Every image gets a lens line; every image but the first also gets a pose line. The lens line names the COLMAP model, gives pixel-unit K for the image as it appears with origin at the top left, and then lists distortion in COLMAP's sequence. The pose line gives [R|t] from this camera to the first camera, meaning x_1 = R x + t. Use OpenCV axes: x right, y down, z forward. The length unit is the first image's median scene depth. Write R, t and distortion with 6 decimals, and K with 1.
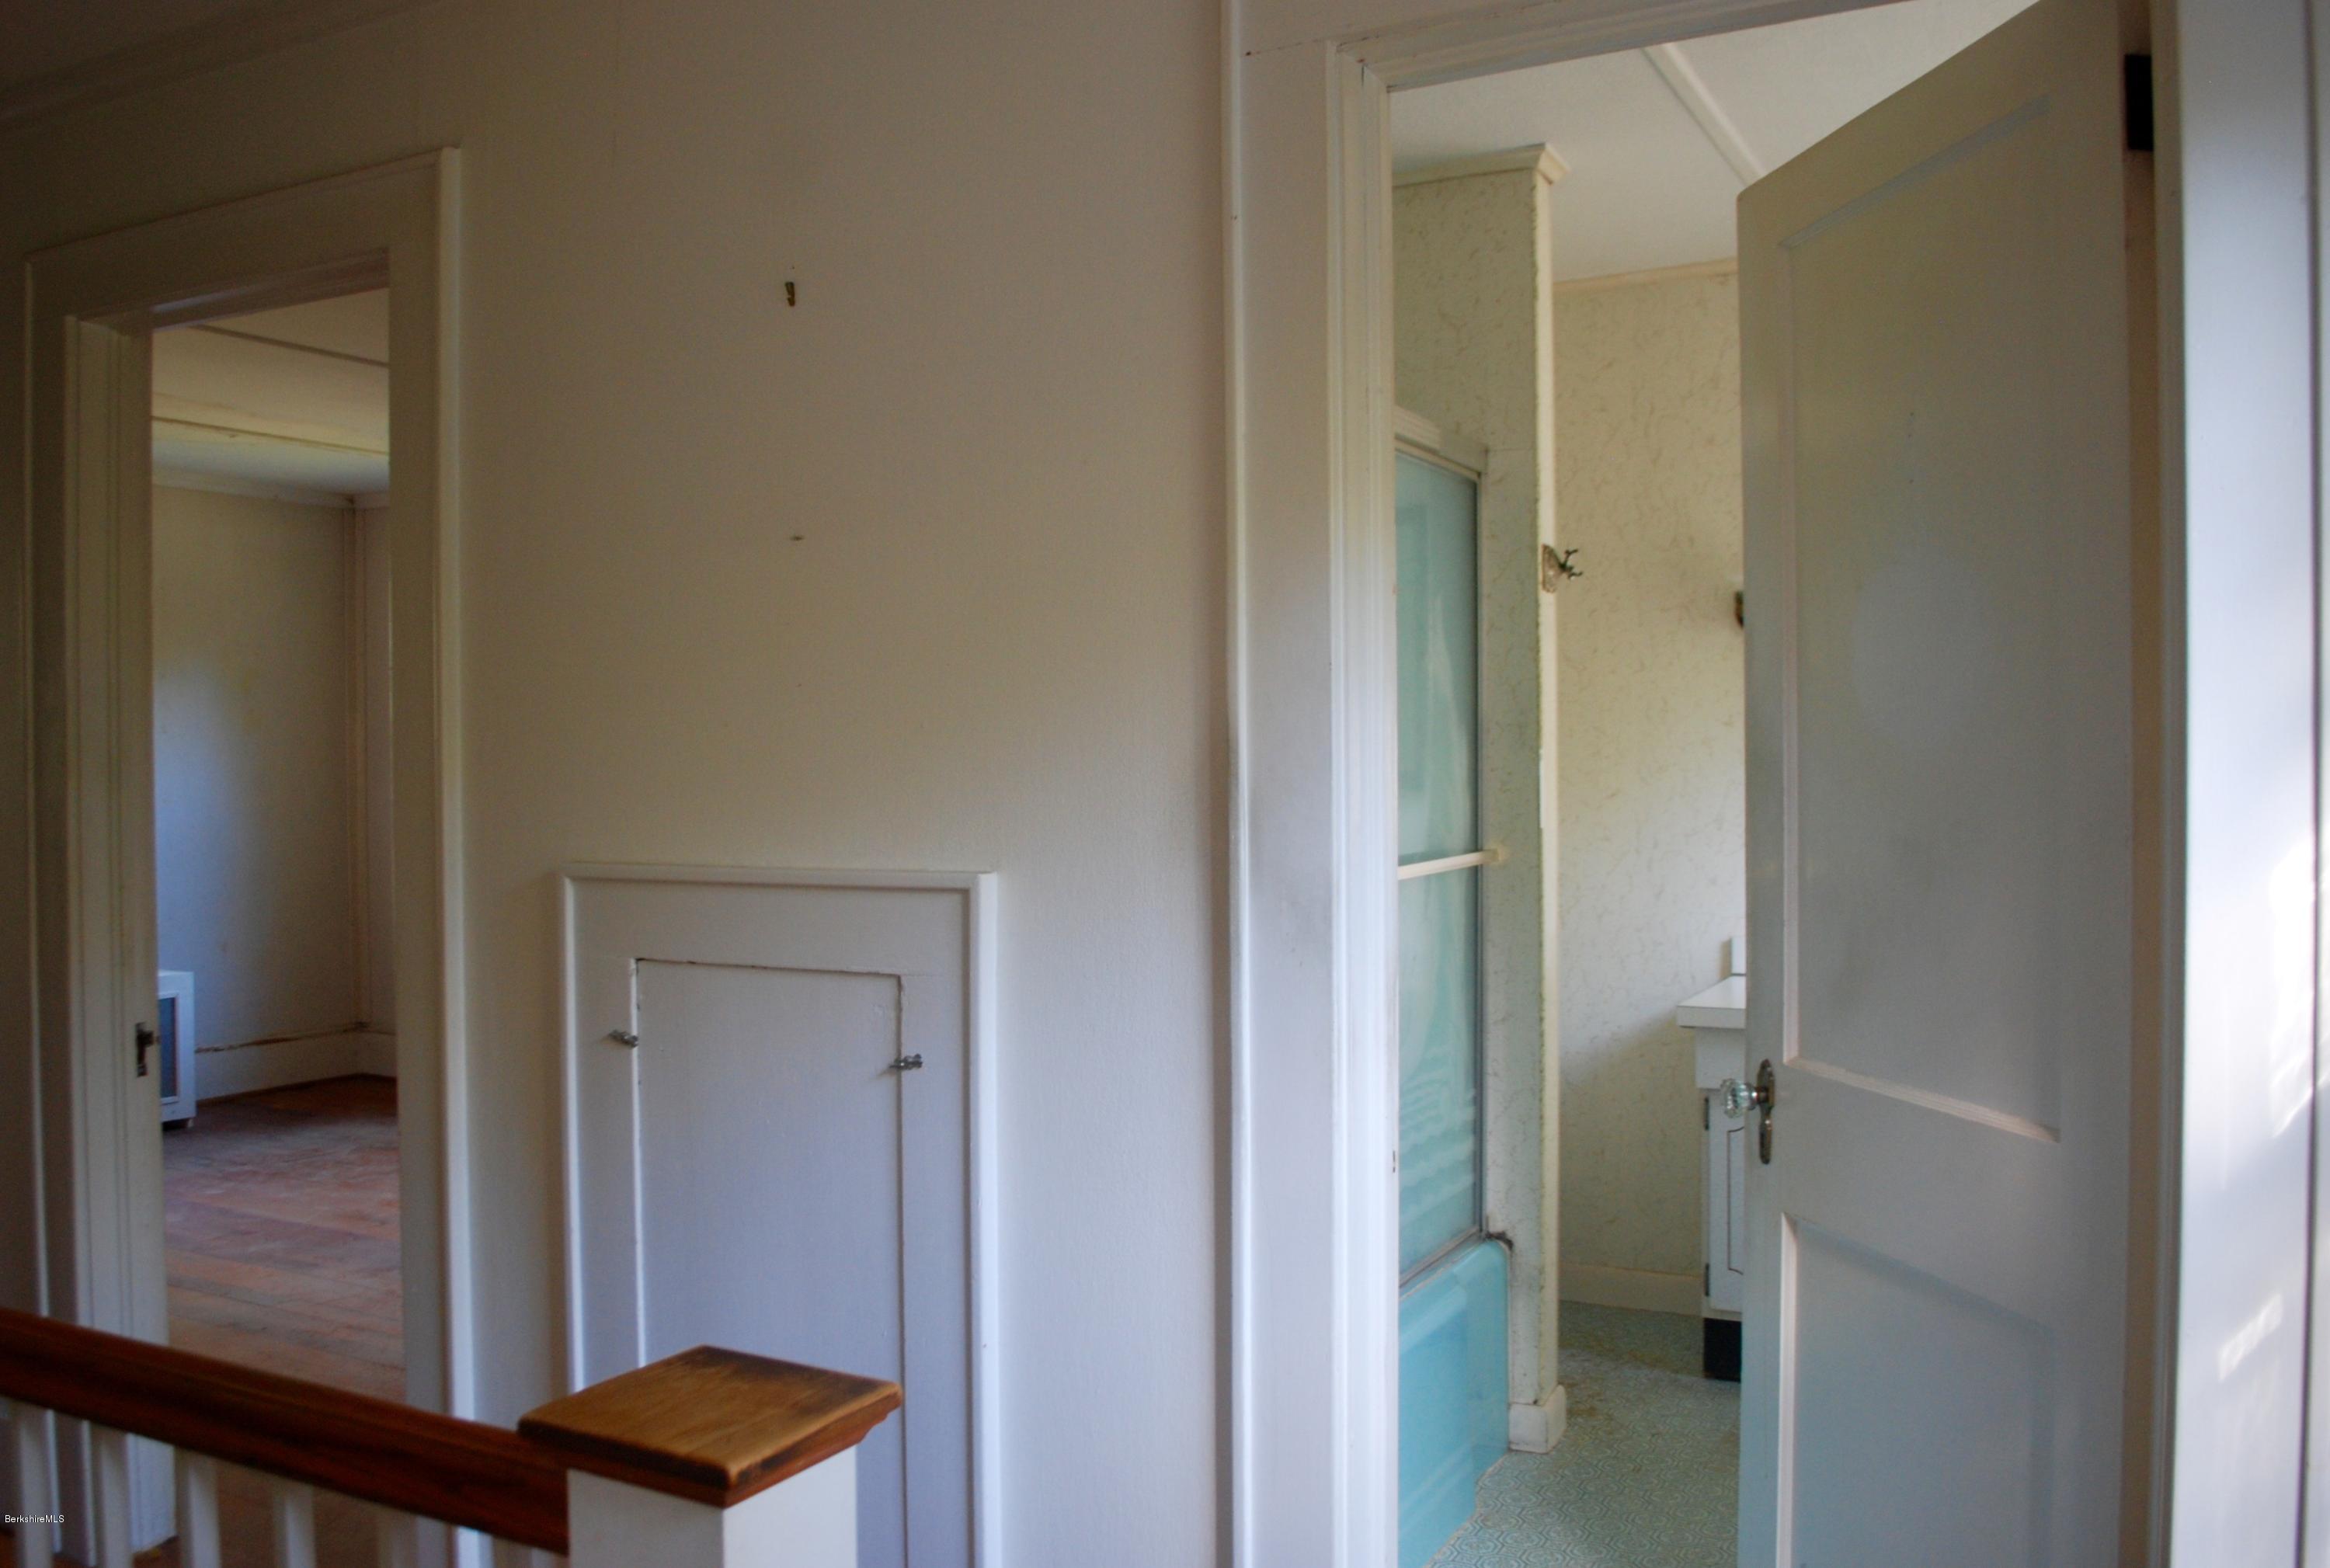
lens RADIAL K [[1876.7, 0, 1162.3], [0, 1876.7, 792.3], [0, 0, 1]] dist [-0.054892, -0.001727]
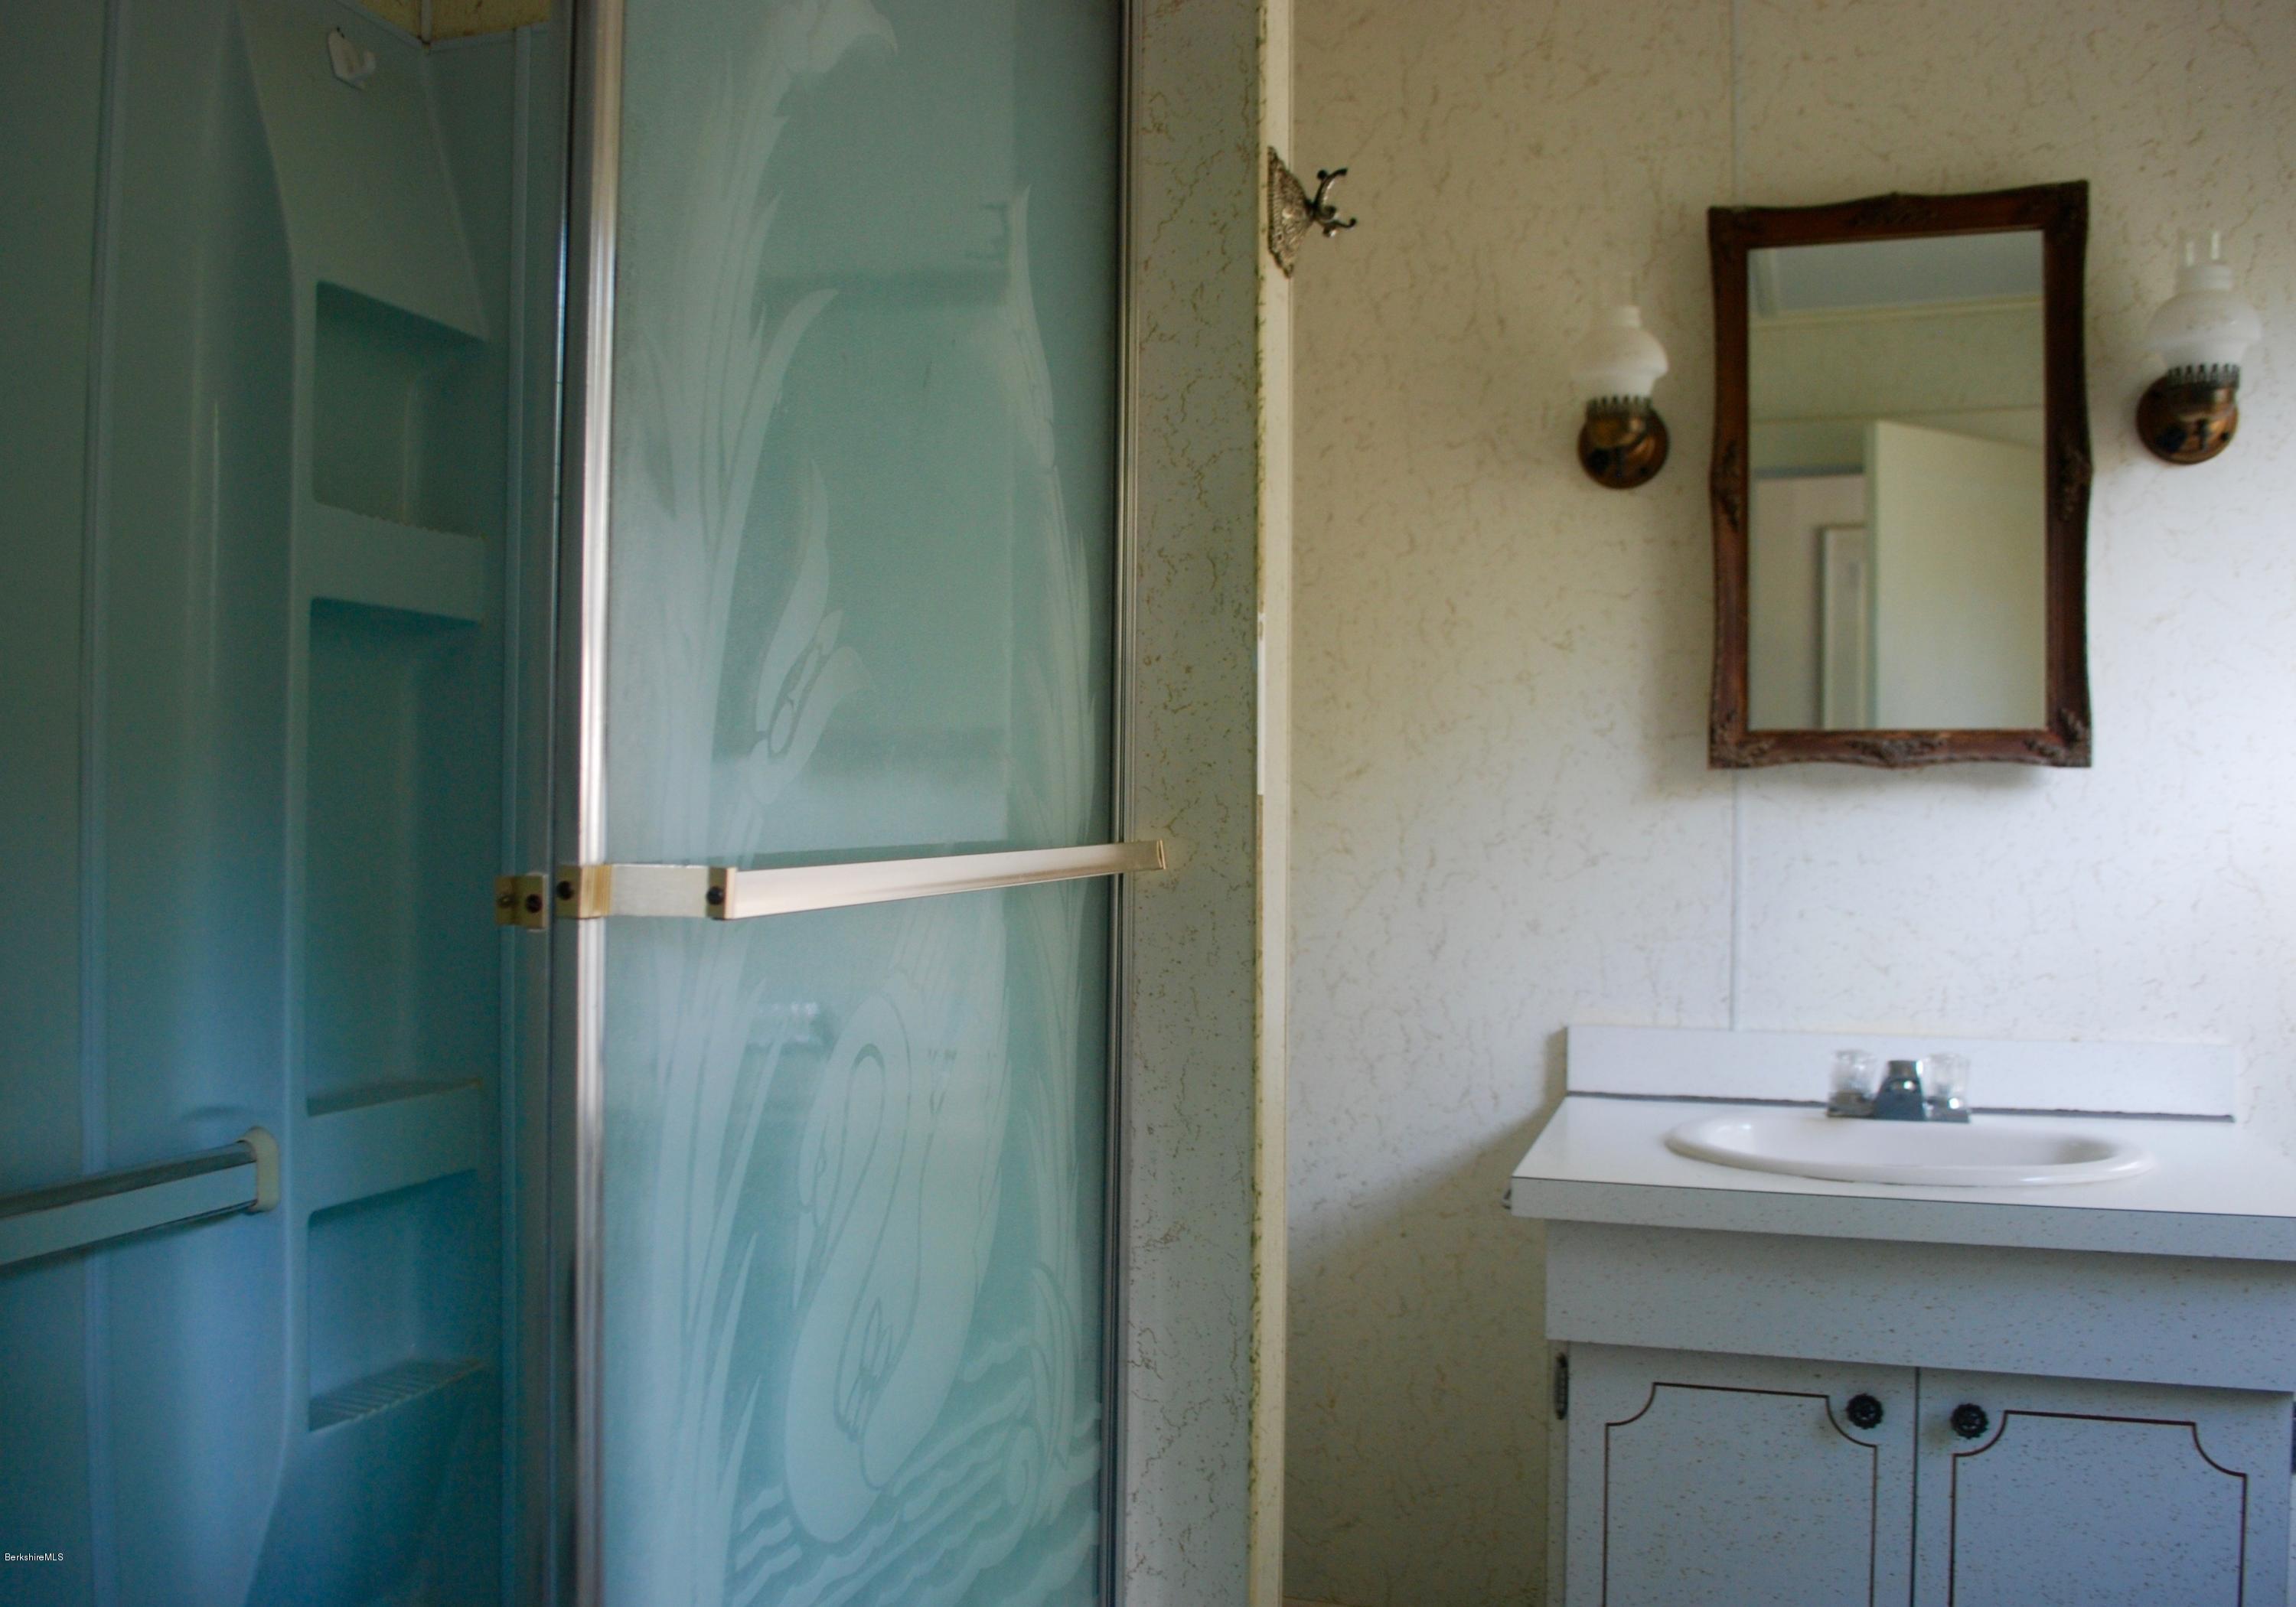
lens RADIAL K [[1967.9, 0, 1149.3], [0, 1967.9, 799.6], [0, 0, 1]] dist [-0.071600, -0.000379]
pose [[0.984333, 0.017462, 0.175453, 0.097530], [-0.013889, 0.999671, -0.021567, 0.030272], [-0.175772, 0.018793, 0.984251, 0.555247]]
